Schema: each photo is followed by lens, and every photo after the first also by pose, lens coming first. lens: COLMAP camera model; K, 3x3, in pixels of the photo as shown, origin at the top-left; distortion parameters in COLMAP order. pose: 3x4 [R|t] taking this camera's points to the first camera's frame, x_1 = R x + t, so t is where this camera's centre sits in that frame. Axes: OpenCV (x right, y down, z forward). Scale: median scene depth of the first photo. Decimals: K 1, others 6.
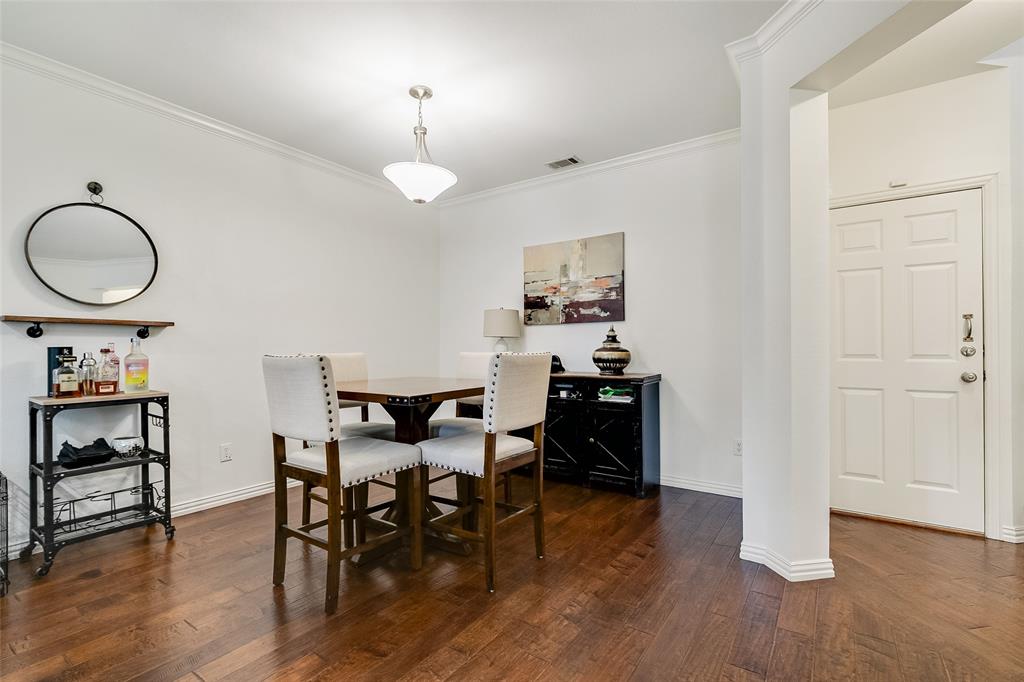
lens RADIAL K [[462.4, 0, 505.0], [0, 462.4, 345.9], [0, 0, 1]] dist [0.000943, -0.000113]
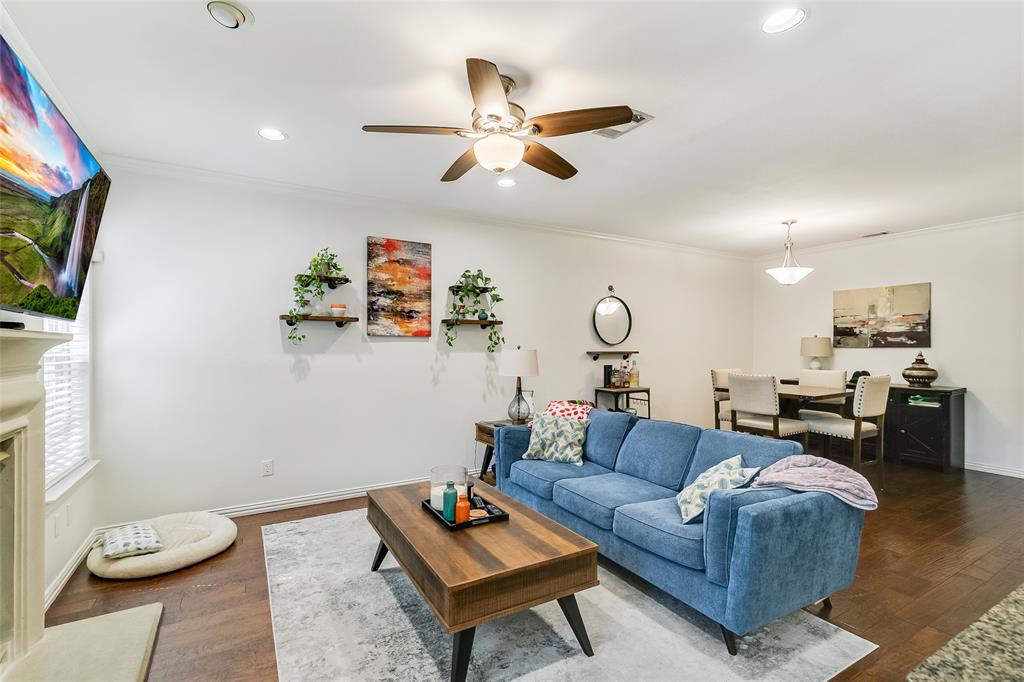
lens RADIAL K [[462.4, 0, 505.0], [0, 462.4, 345.9], [0, 0, 1]] dist [0.000943, -0.000113]
pose [[0.908964, 0.005665, -0.416837, -0.319466], [-0.001399, 0.999943, 0.010539, -0.072851], [0.416873, -0.008997, 0.908920, -0.778390]]
